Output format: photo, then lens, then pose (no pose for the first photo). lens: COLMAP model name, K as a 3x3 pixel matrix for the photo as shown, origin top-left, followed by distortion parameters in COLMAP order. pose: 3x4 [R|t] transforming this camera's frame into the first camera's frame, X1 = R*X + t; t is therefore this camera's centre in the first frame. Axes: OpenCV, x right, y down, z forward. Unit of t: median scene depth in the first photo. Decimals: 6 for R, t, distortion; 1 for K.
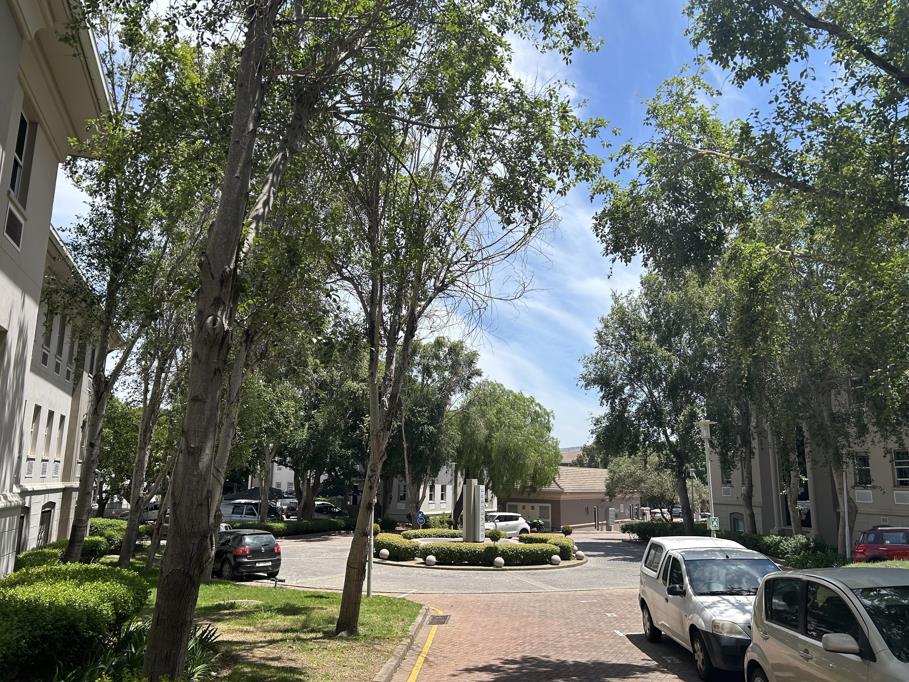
lens RADIAL K [[701.0, 0, 453.7], [0, 701.0, 342.2], [0, 0, 1]] dist [0.009991, -0.000242]
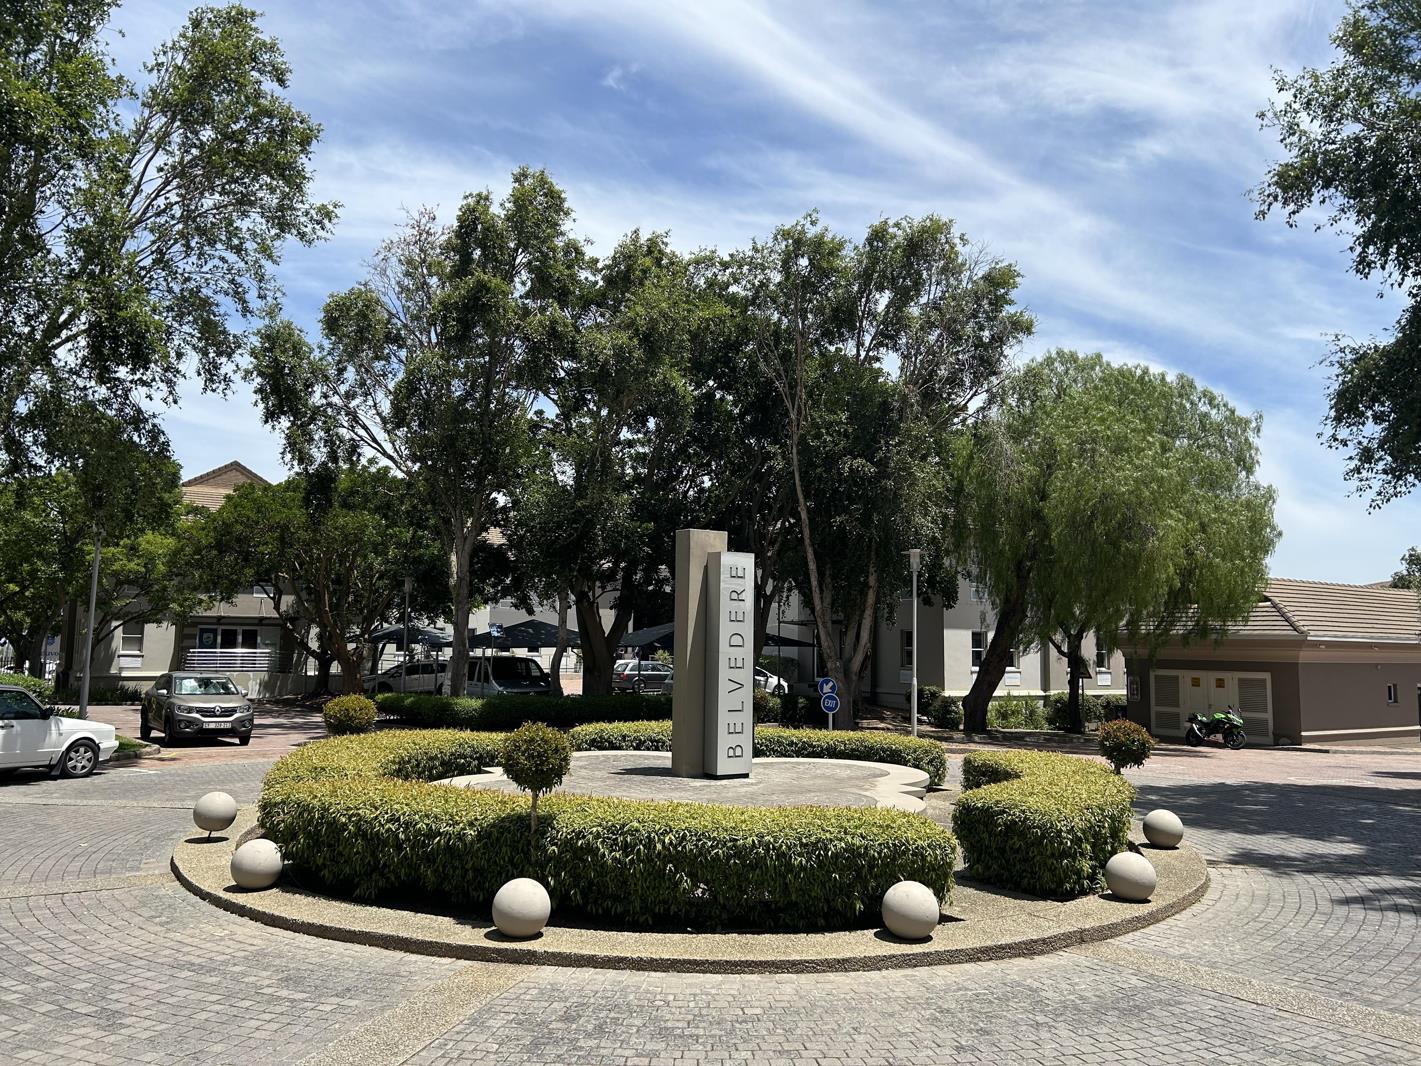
lens RADIAL K [[1095.8, 0, 711.2], [0, 1095.8, 532.3], [0, 0, 1]] dist [0.009991, -0.000242]
pose [[0.921527, -0.056274, -0.384216, 0.139168], [0.085521, 0.994561, 0.059451, 0.141744], [0.378781, -0.087644, 0.921327, 0.521904]]
